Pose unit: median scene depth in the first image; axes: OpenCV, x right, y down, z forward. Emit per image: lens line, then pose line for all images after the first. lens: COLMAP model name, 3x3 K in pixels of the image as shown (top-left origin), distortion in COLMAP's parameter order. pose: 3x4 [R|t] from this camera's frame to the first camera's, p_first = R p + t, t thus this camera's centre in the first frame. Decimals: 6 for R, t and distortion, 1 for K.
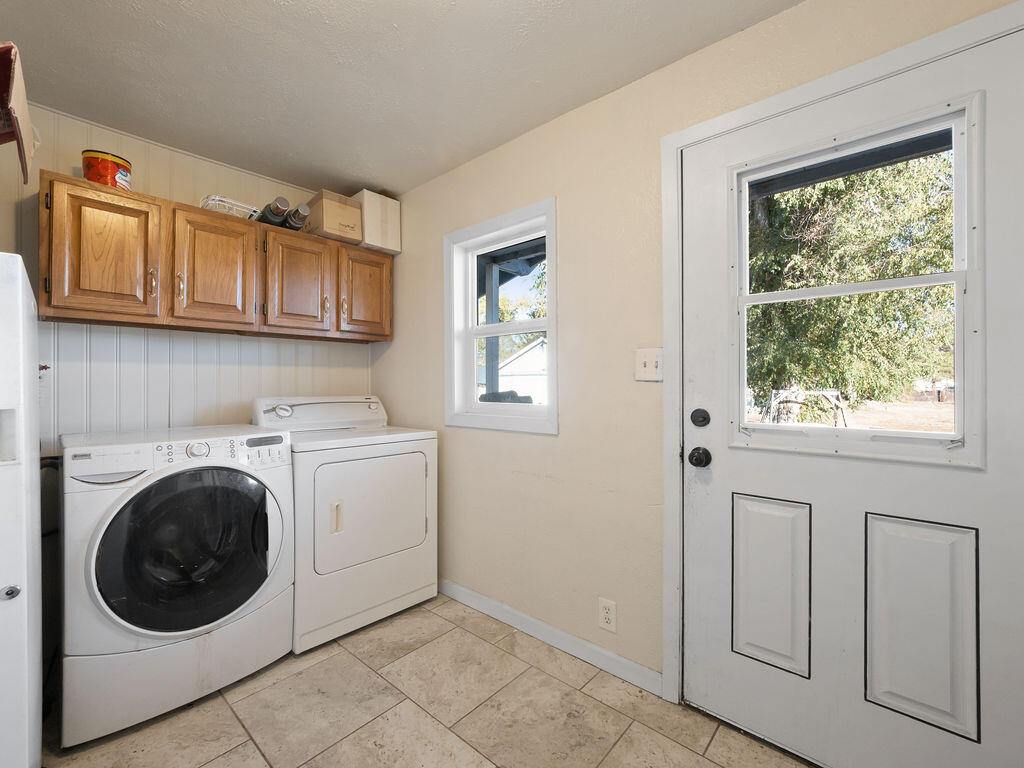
lens RADIAL K [[441.7, 0, 515.2], [0, 441.7, 383.1], [0, 0, 1]] dist [0.000001, 0.000098]
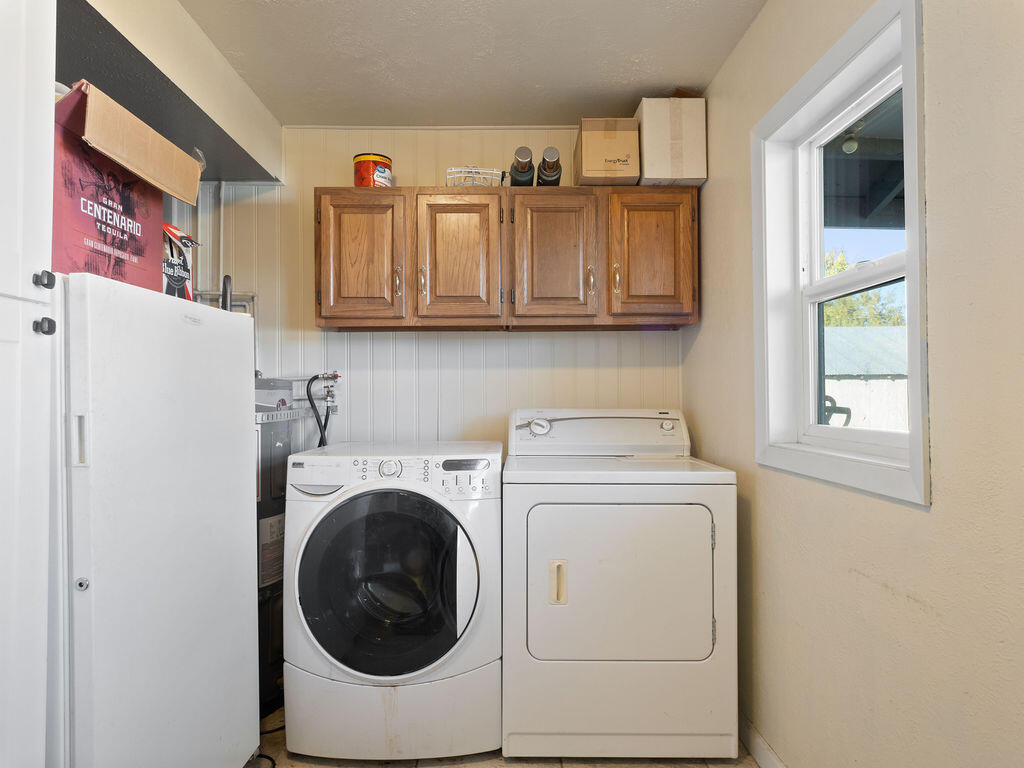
lens RADIAL K [[624.8, 0, 513.2], [0, 624.8, 386.6], [0, 0, 1]] dist [0.006022, -0.003733]
pose [[0.679995, -0.008794, -0.733164, 0.231806], [0.005676, 0.999961, -0.006730, 0.000663], [0.733195, 0.000415, 0.680019, 0.236096]]
